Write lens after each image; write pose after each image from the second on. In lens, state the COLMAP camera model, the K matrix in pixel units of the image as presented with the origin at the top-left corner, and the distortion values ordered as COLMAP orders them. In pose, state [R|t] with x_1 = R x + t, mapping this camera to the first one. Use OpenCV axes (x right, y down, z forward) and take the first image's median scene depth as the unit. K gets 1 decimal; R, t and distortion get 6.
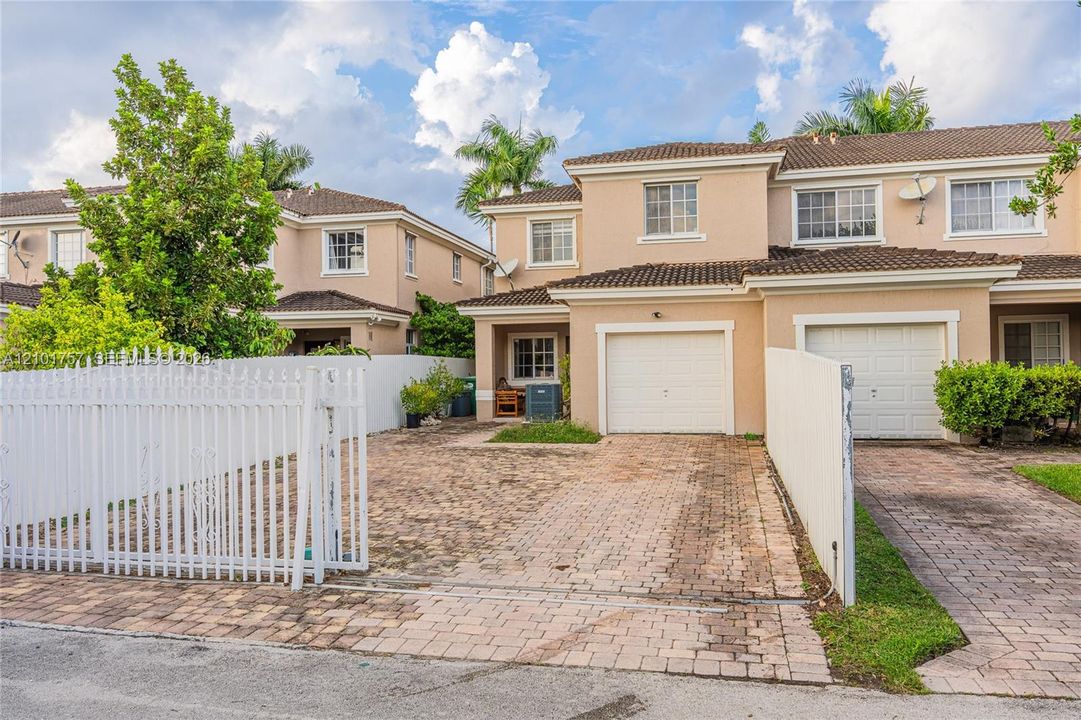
lens RADIAL K [[854.0, 0, 542.3], [0, 854.0, 363.7], [0, 0, 1]] dist [0.019992, -0.004764]
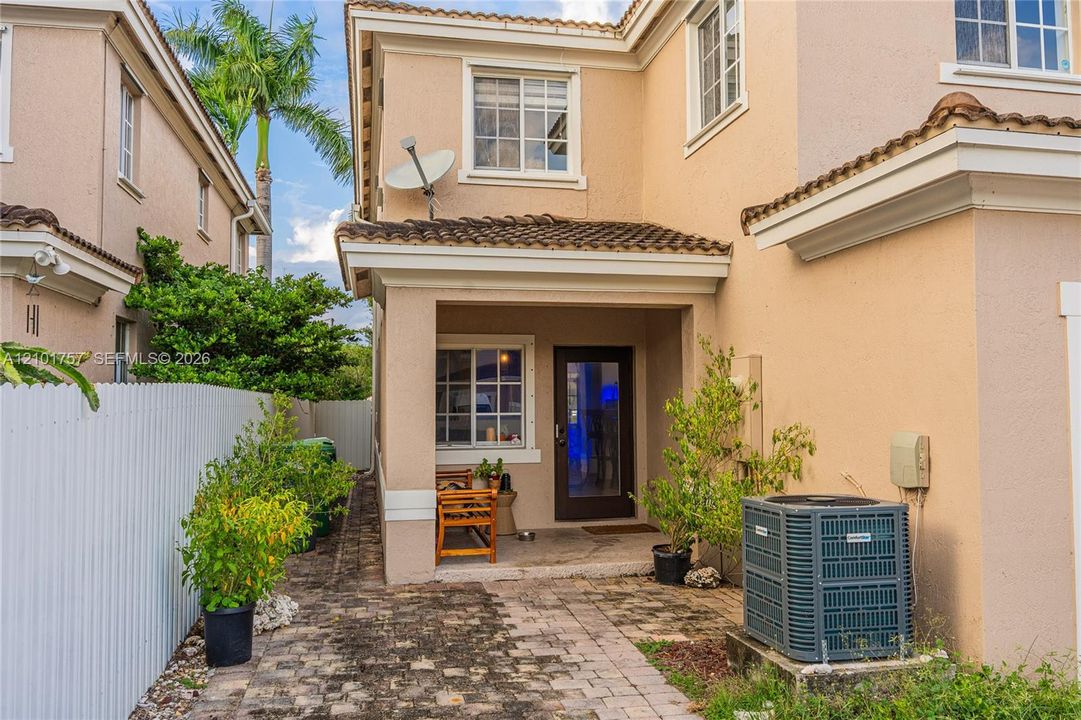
lens RADIAL K [[854.0, 0, 536.5], [0, 854.0, 354.9], [0, 0, 1]] dist [0.019992, -0.004764]
pose [[0.915431, 0.031953, 0.401206, -0.148934], [-0.011185, 0.998478, -0.054000, -0.004612], [-0.402320, 0.044946, 0.914395, 0.609164]]
